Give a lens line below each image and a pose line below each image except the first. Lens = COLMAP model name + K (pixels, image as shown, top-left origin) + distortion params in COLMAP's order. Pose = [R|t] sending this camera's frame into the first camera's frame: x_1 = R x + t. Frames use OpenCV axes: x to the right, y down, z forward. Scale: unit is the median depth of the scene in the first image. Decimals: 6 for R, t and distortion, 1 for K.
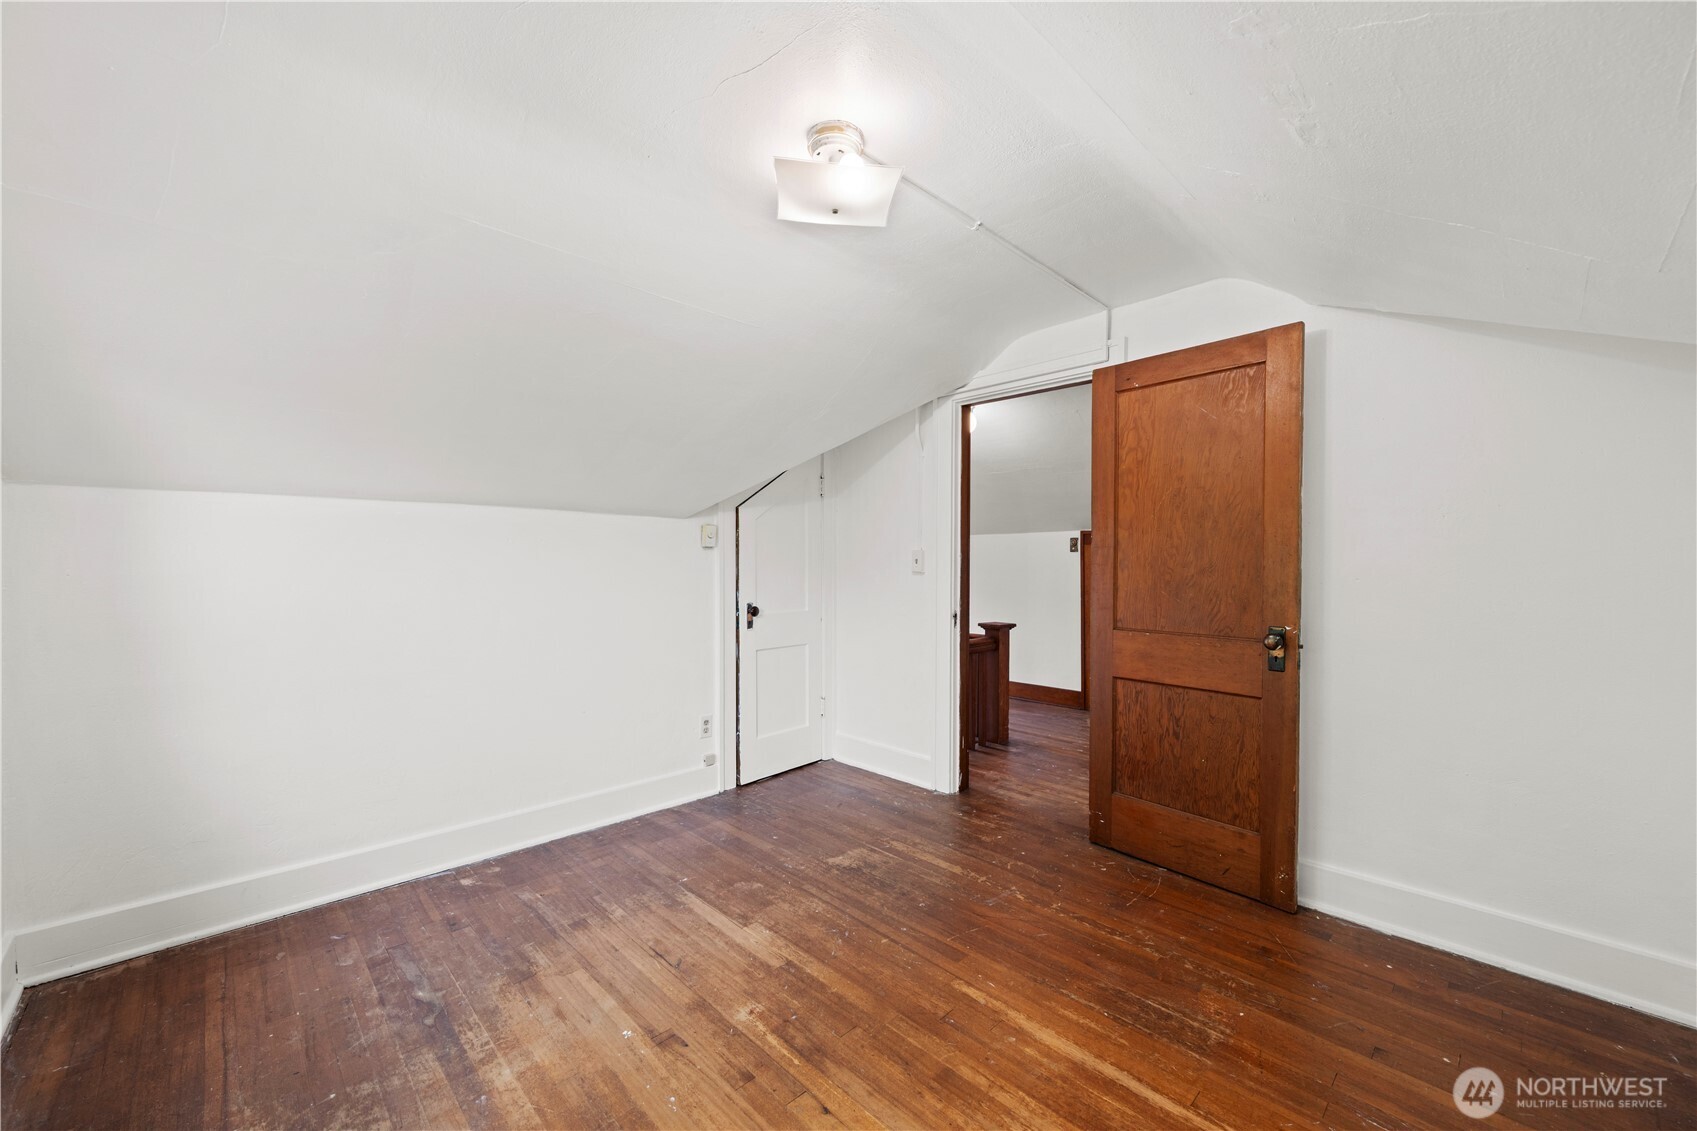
lens RADIAL K [[668.2, 0, 849.3], [0, 668.2, 564.6], [0, 0, 1]] dist [-0.002377, -0.000157]
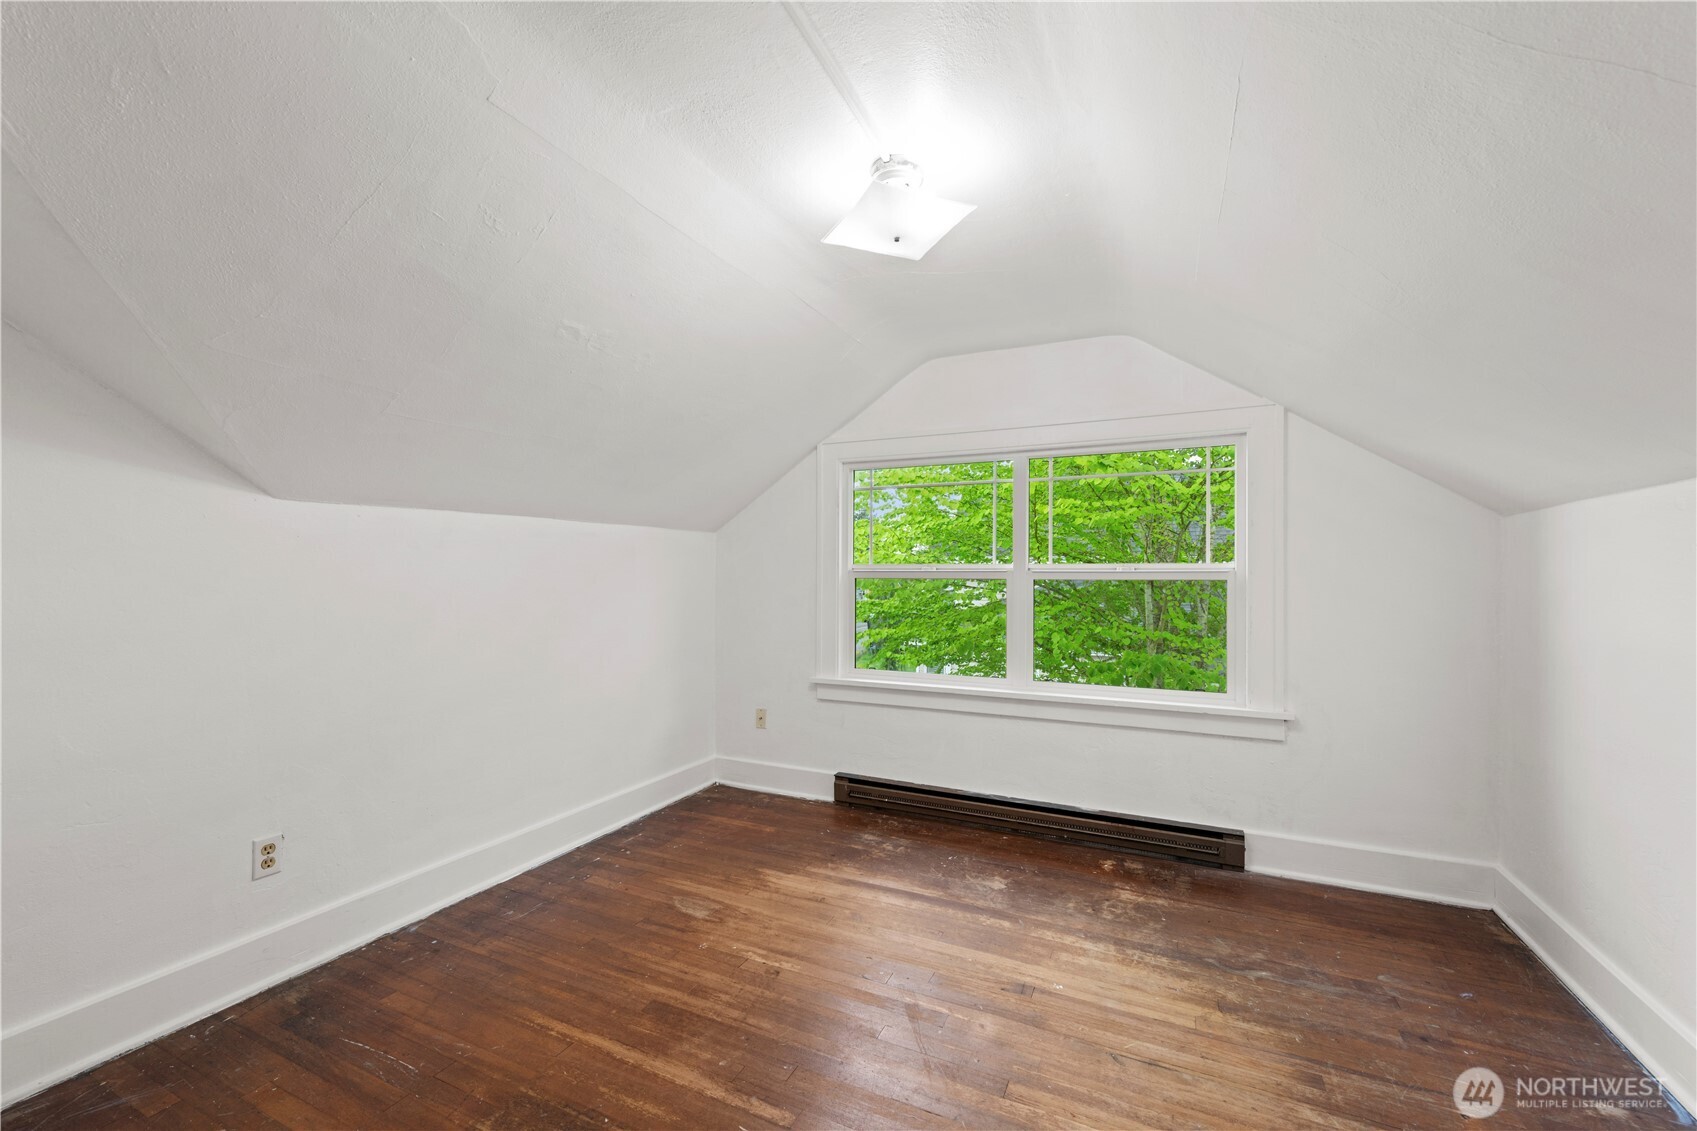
lens RADIAL K [[668.2, 0, 849.3], [0, 668.2, 570.2], [0, 0, 1]] dist [-0.002377, -0.000157]
pose [[-0.935394, -0.007278, -0.353533, 0.418965], [-0.006064, 0.999971, -0.004541, -0.004517], [0.353556, -0.002104, -0.935411, 1.970238]]
